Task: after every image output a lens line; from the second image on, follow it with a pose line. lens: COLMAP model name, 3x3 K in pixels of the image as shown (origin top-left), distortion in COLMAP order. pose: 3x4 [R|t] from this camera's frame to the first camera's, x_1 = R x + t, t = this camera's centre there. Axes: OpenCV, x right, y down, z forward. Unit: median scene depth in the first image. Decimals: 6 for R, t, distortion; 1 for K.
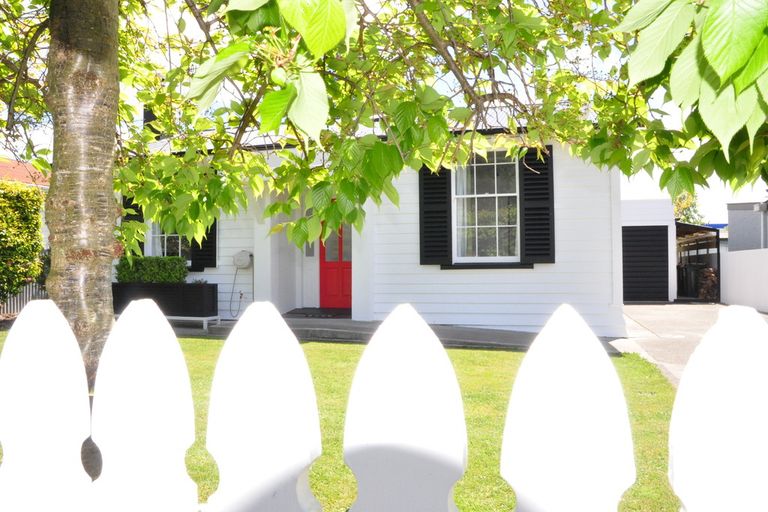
lens RADIAL K [[613.3, 0, 384.0], [0, 613.3, 256.0], [0, 0, 1]] dist [-0.189551, 0.135063]
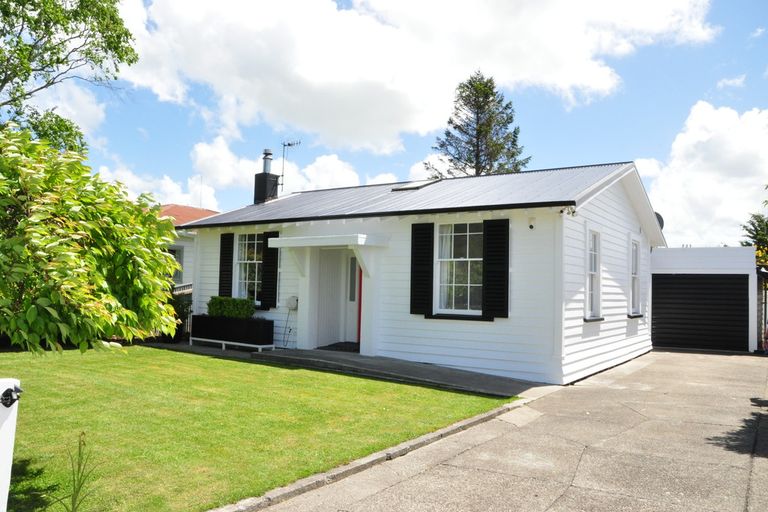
lens RADIAL K [[613.3, 0, 384.0], [0, 613.3, 256.0], [0, 0, 1]] dist [-0.189551, 0.135063]
pose [[0.940276, 0.012945, -0.340166, 0.435719], [-0.026199, 0.999065, -0.034397, -0.059950], [0.339403, 0.041255, 0.939736, -0.204539]]
